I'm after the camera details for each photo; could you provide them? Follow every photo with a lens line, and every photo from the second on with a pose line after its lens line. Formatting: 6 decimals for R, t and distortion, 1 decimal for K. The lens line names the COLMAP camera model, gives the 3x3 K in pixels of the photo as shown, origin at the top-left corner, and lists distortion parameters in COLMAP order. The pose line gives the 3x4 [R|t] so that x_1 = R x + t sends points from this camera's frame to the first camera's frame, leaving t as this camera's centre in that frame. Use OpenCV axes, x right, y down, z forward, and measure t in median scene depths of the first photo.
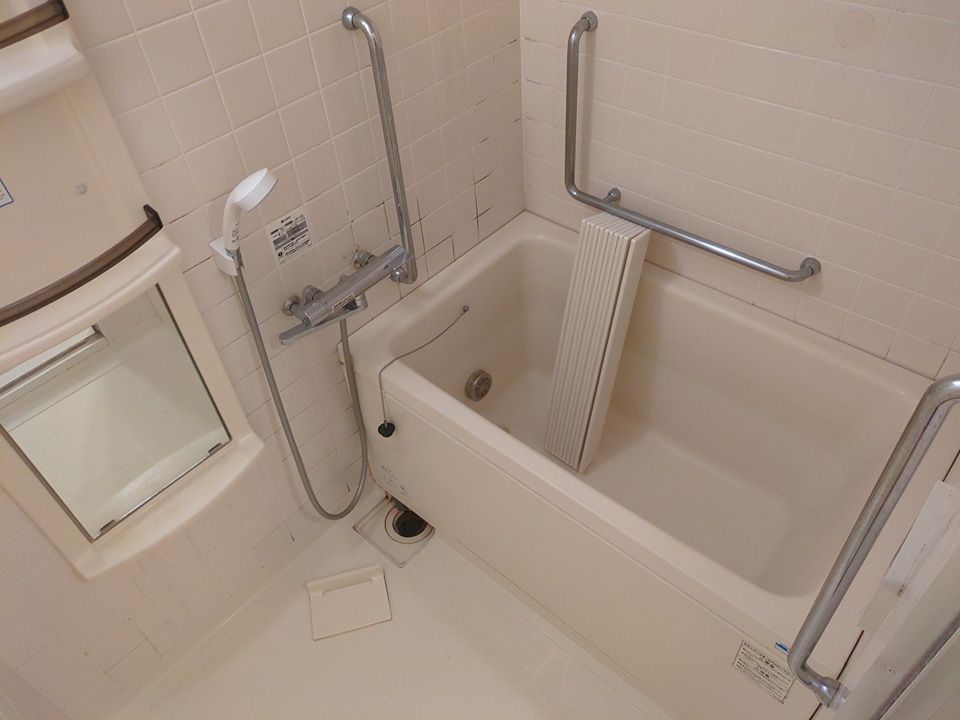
lens RADIAL K [[716.8, 0, 471.3], [0, 716.8, 355.6], [0, 0, 1]] dist [0.031074, -0.021859]
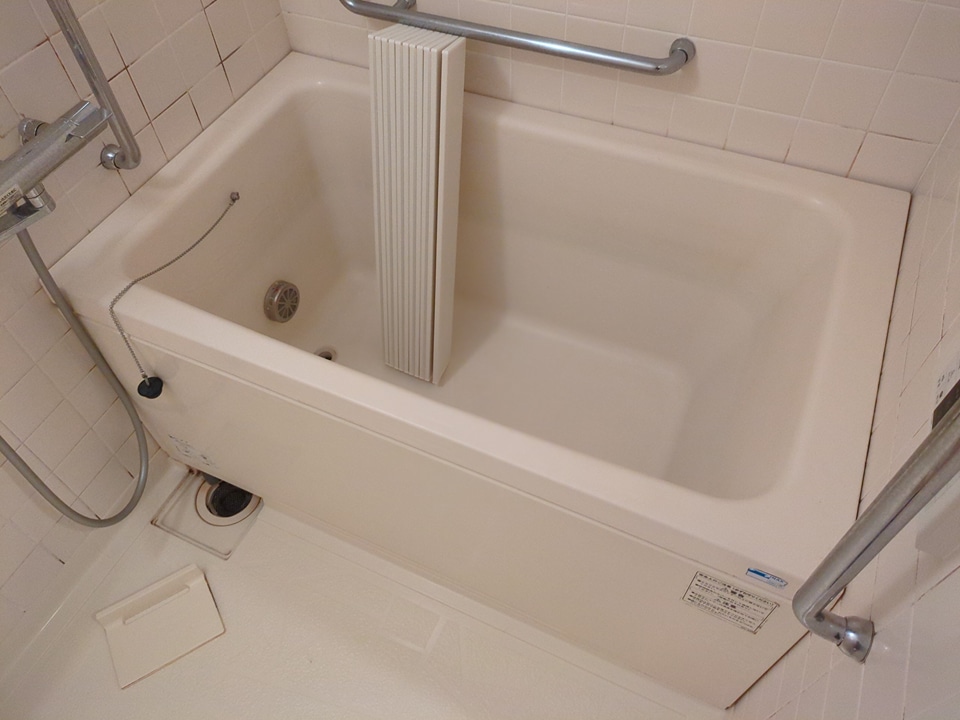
lens RADIAL K [[716.8, 0, 475.5], [0, 716.8, 360.8], [0, 0, 1]] dist [0.031074, -0.021859]
pose [[0.955773, -0.209535, 0.206382, 0.041929], [0.180813, 0.972078, 0.149568, 0.030753], [-0.231959, -0.105636, 0.966973, 0.256001]]
